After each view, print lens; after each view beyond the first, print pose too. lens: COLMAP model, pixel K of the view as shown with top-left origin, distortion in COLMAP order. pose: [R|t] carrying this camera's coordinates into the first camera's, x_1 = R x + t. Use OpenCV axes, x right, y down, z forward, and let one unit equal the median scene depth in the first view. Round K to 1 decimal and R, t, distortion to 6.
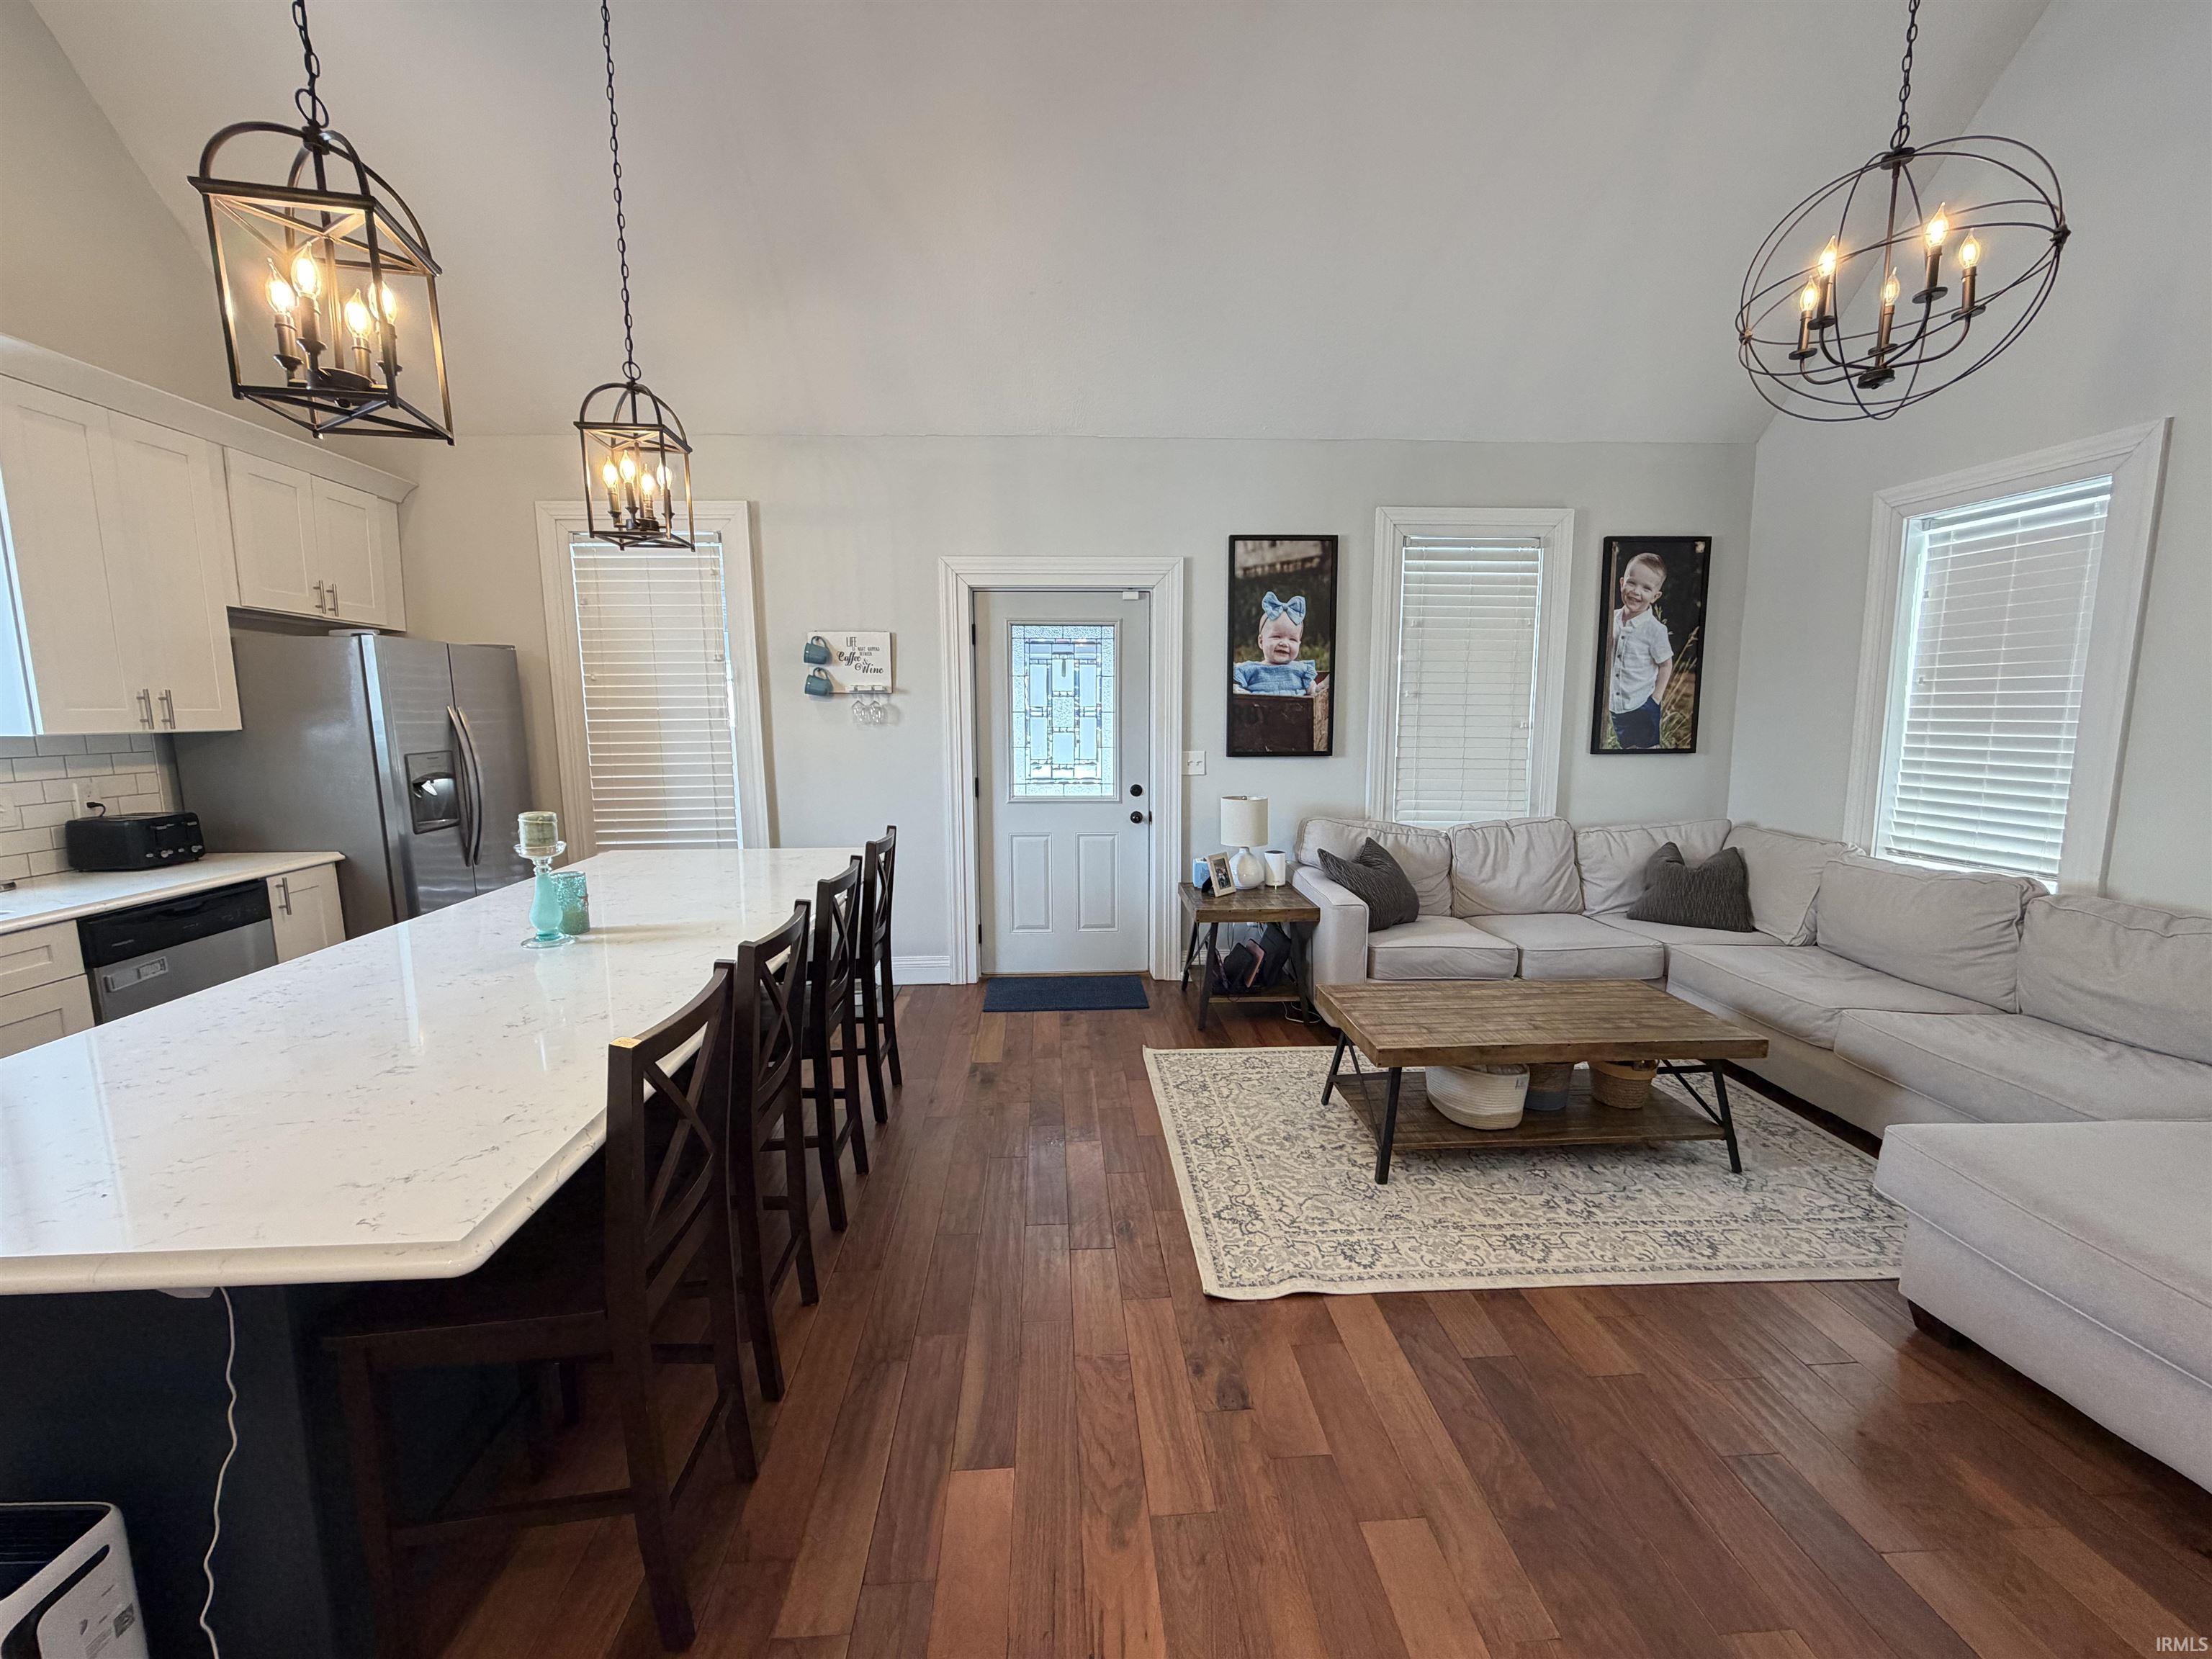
lens RADIAL K [[885.6, 0, 1100.4], [0, 885.6, 833.7], [0, 0, 1]] dist [-0.000301, -0.000065]
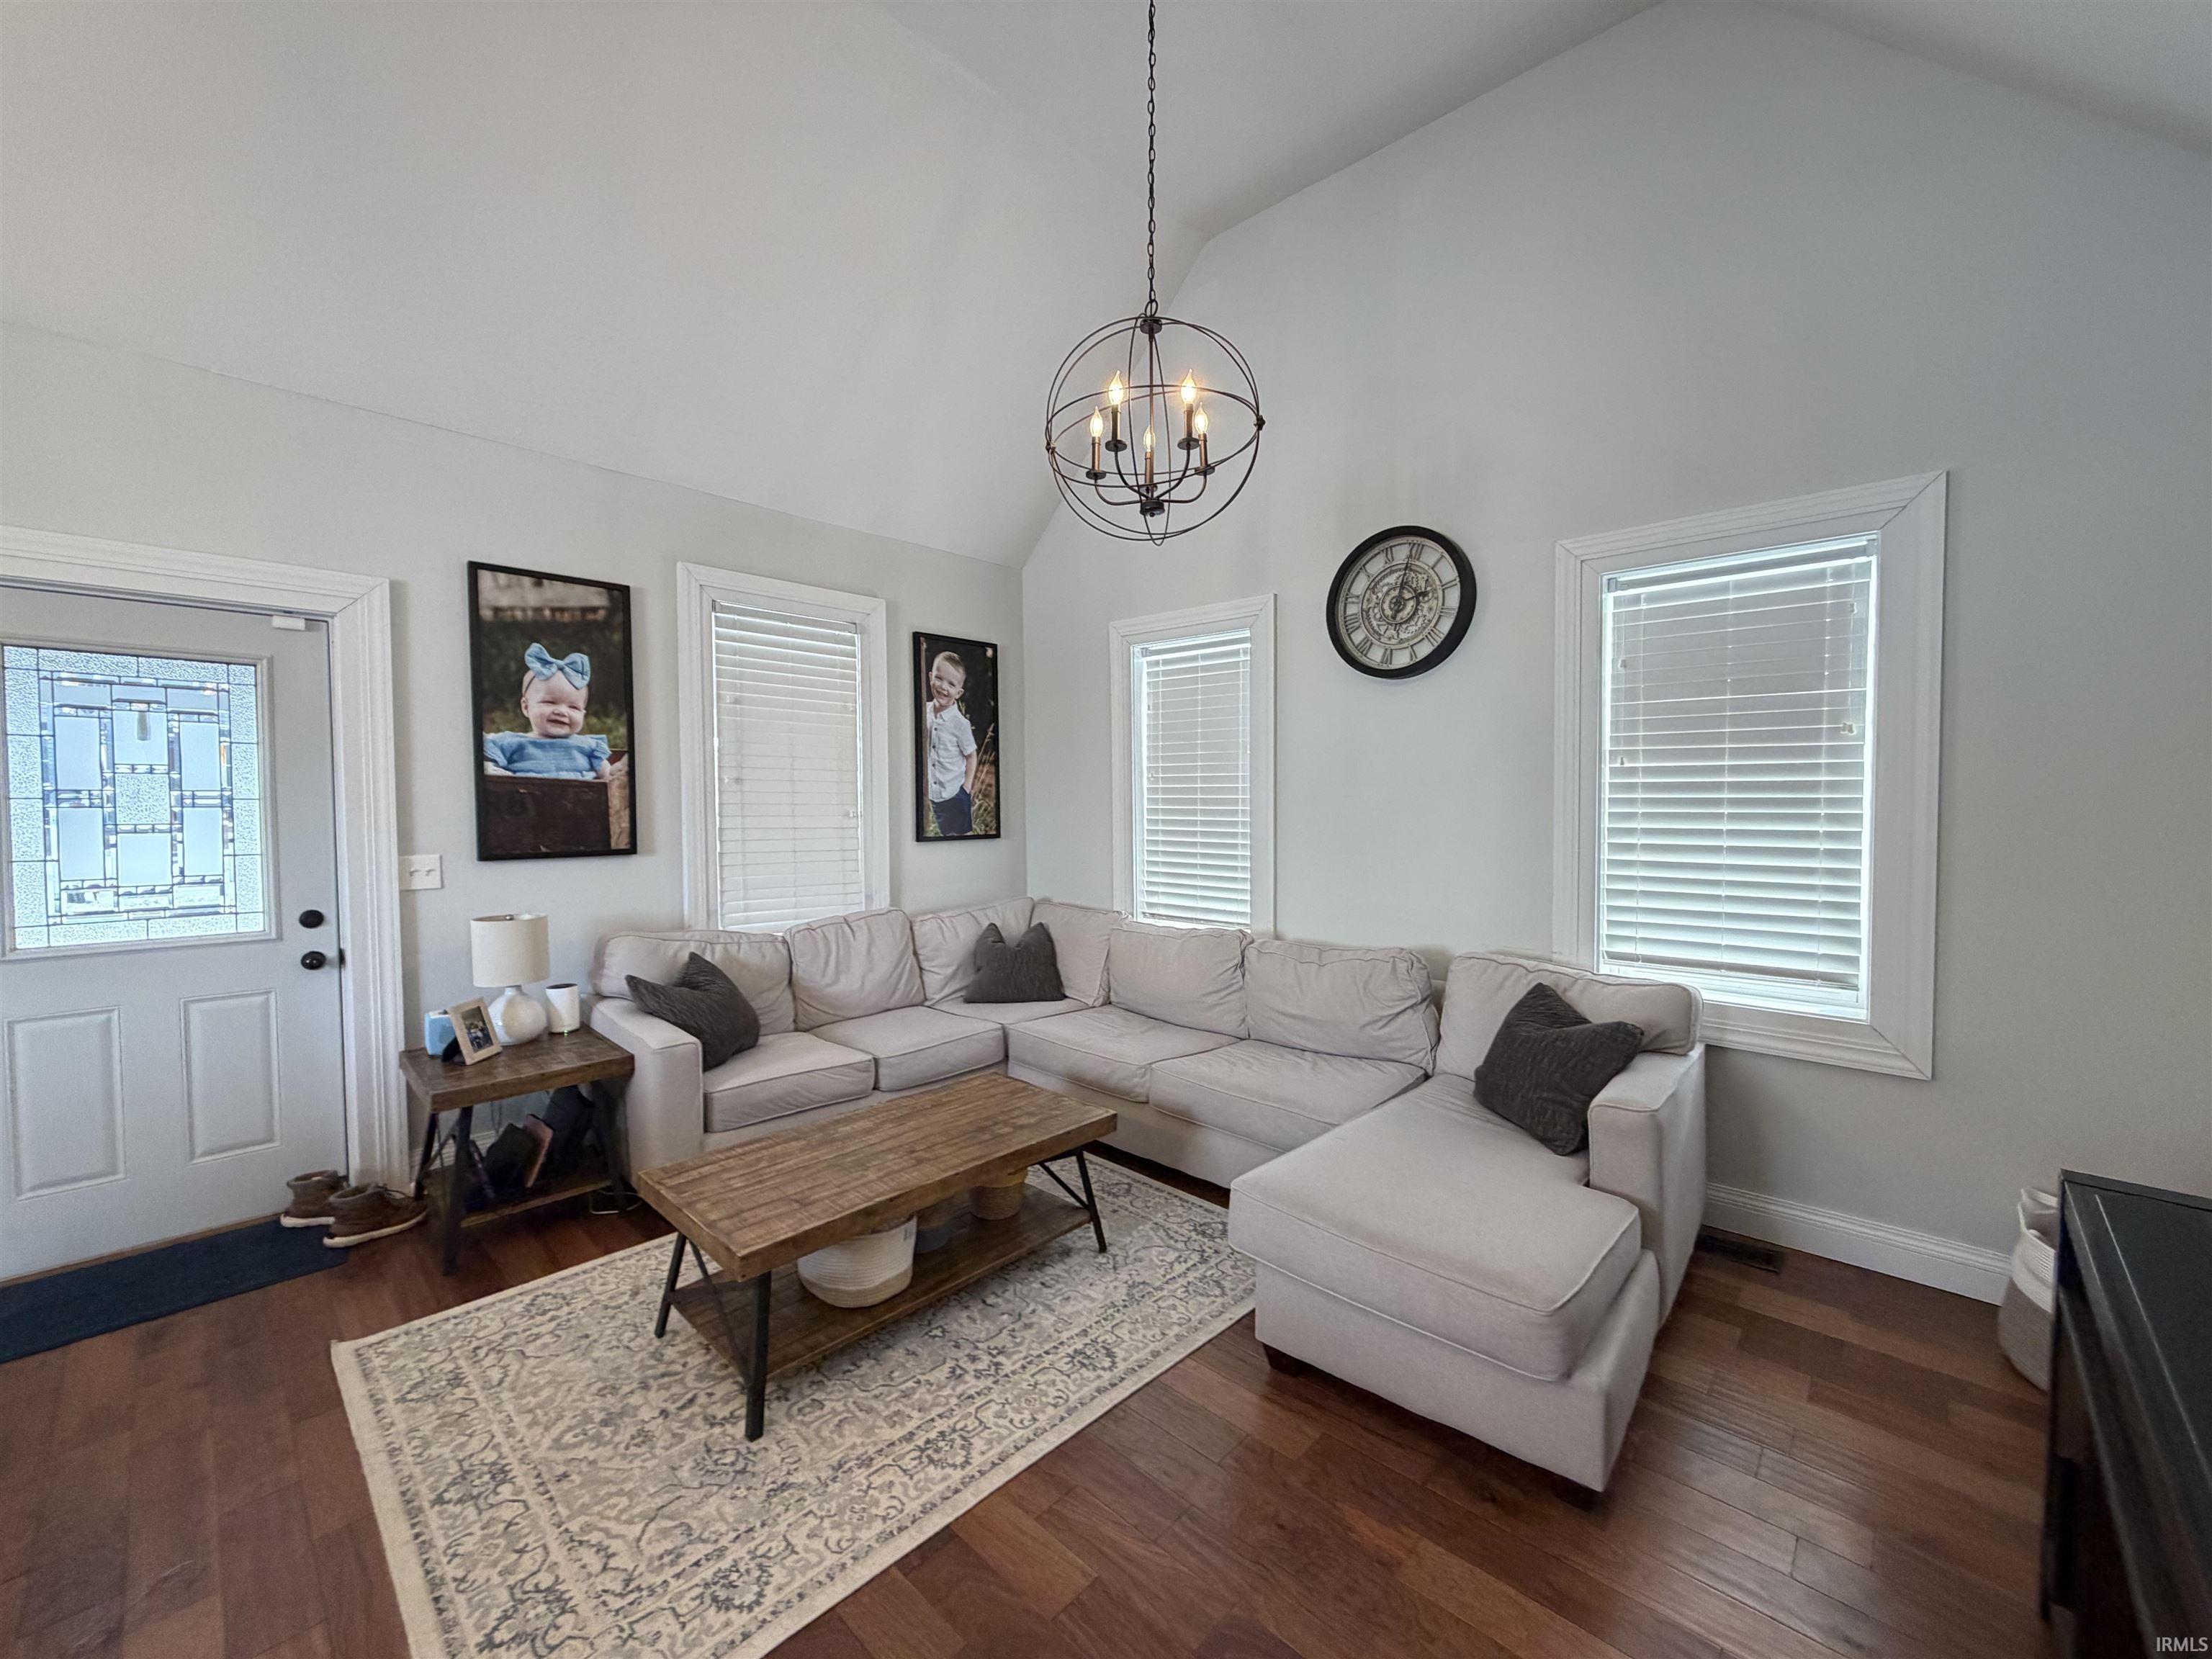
lens RADIAL K [[885.6, 0, 1099.7], [0, 885.6, 832.4], [0, 0, 1]] dist [-0.000301, -0.000065]
pose [[0.732474, -0.022888, 0.680410, 0.028944], [0.091222, 0.993722, -0.064775, -0.021336], [-0.674656, 0.109514, 0.729963, 0.160174]]
